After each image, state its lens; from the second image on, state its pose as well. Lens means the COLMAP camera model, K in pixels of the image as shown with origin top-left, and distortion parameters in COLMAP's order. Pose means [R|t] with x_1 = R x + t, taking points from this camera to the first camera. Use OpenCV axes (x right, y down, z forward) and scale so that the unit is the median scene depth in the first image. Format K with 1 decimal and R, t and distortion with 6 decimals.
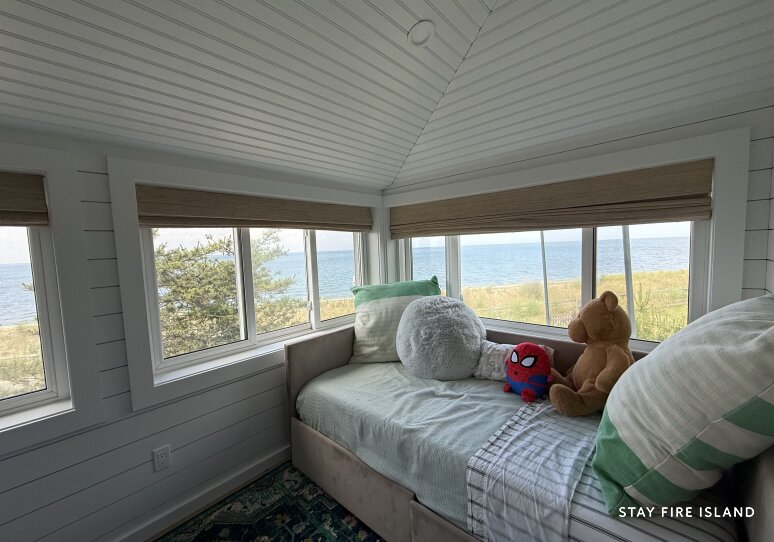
lens RADIAL K [[309.7, 0, 386.8], [0, 309.7, 270.1], [0, 0, 1]] dist [-0.001427, 0.000535]
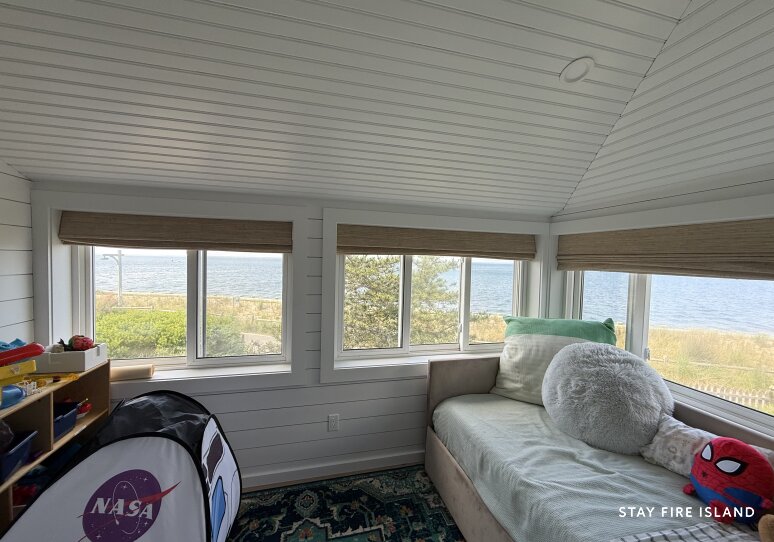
lens RADIAL K [[309.7, 0, 383.6], [0, 309.7, 271.3], [0, 0, 1]] dist [-0.001427, 0.000535]
pose [[0.833899, 0.081212, -0.545910, 0.124699], [-0.098419, 0.995142, -0.002296, -0.063084], [0.543071, 0.055643, 0.837841, -0.052753]]
